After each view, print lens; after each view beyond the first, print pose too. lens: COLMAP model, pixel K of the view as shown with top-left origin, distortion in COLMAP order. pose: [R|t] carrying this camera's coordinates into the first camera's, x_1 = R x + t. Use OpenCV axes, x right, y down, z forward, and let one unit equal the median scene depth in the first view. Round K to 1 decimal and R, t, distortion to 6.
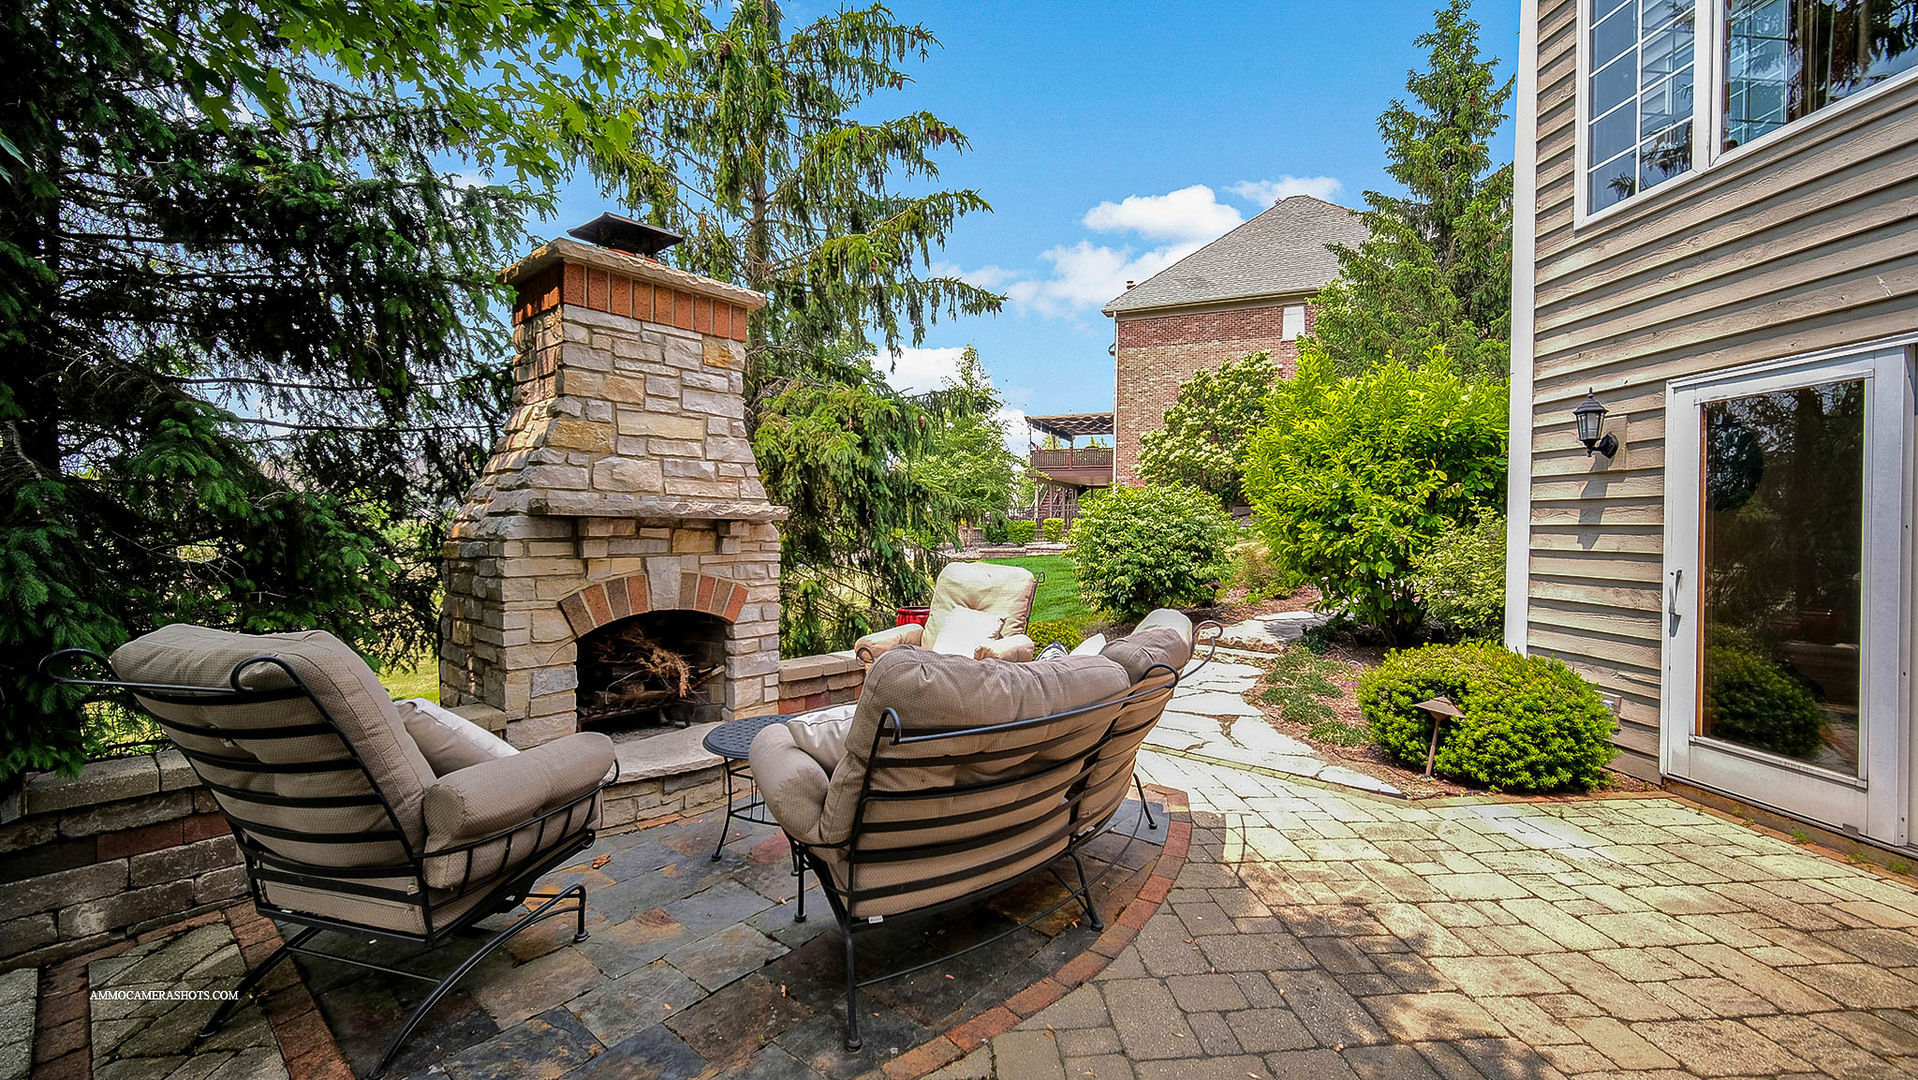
lens RADIAL K [[732.3, 0, 959.9], [0, 732.3, 530.8], [0, 0, 1]] dist [-0.002053, -0.000231]
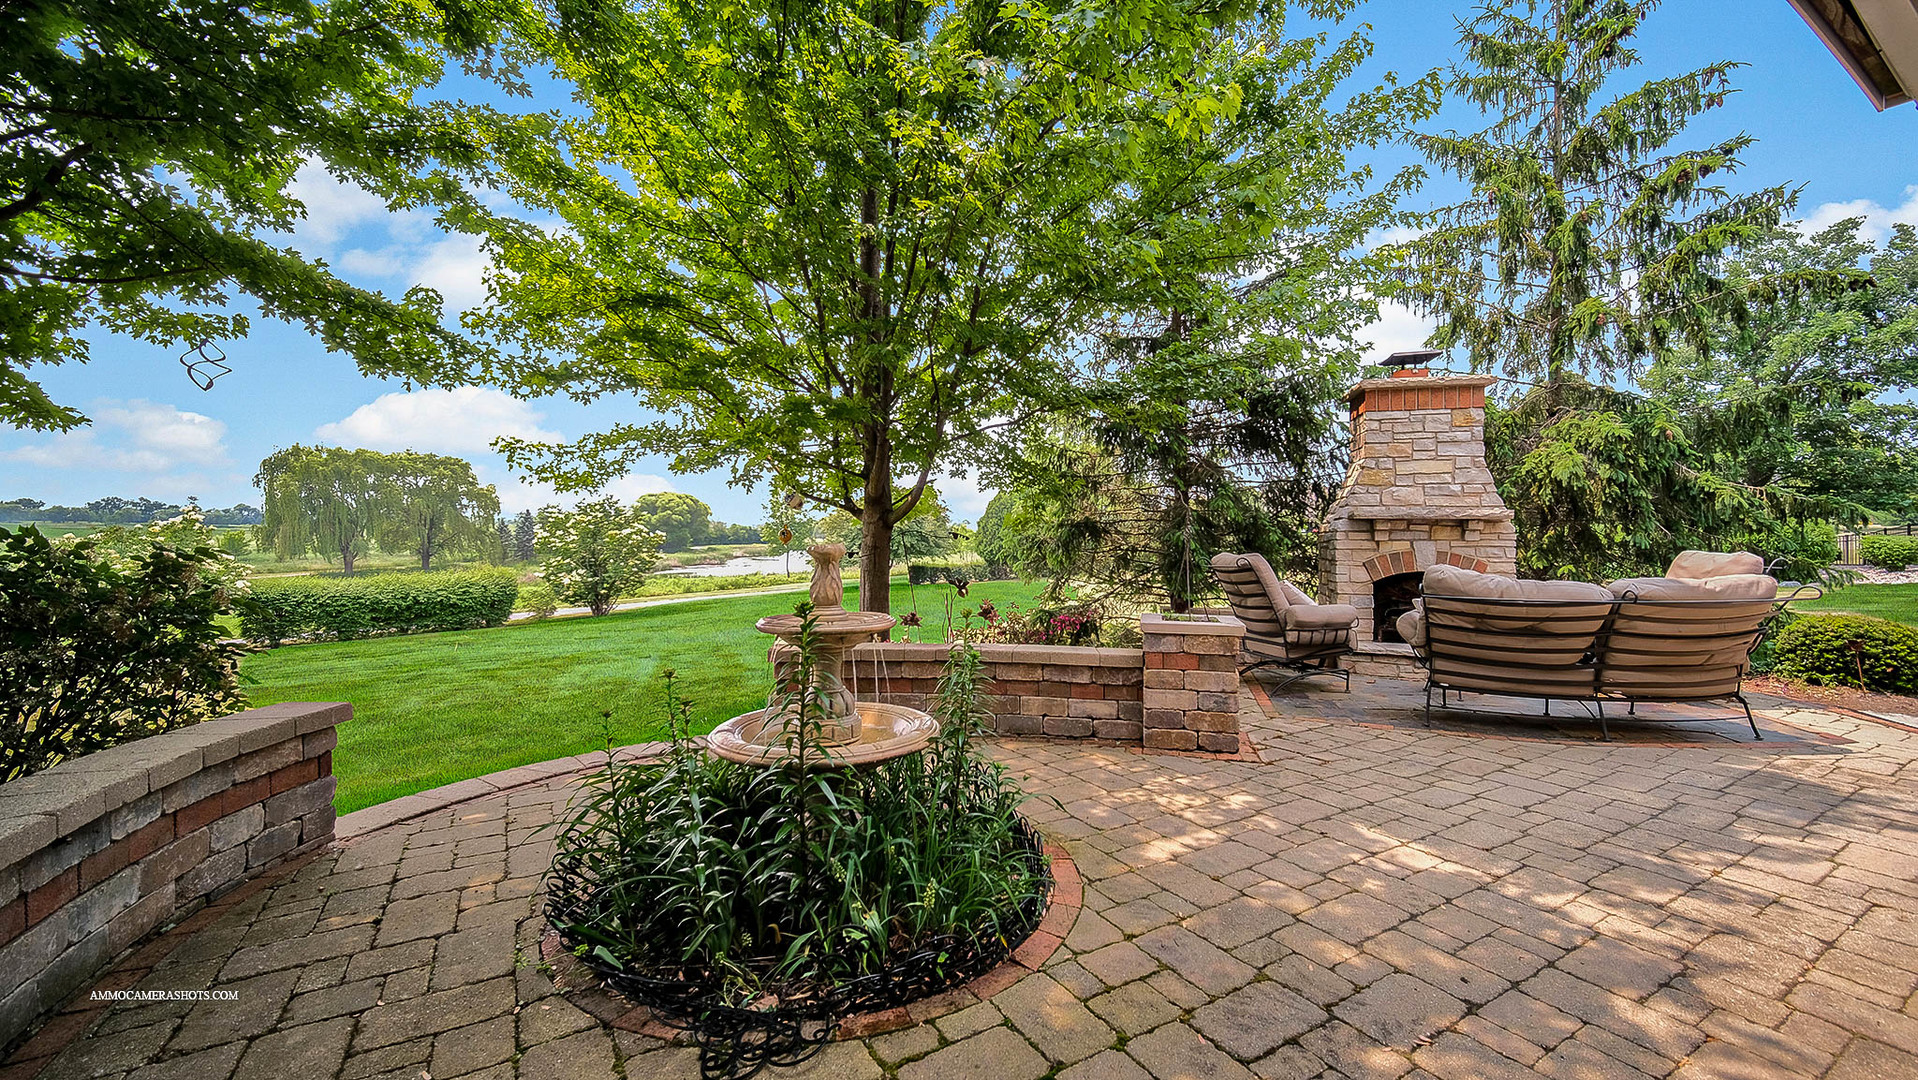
lens RADIAL K [[732.3, 0, 959.9], [0, 732.3, 530.8], [0, 0, 1]] dist [-0.002053, -0.000231]
pose [[0.408731, -0.013349, -0.912557, 0.755478], [-0.004189, 0.999855, -0.016503, 0.044635], [0.912645, 0.010568, 0.408615, -0.749247]]
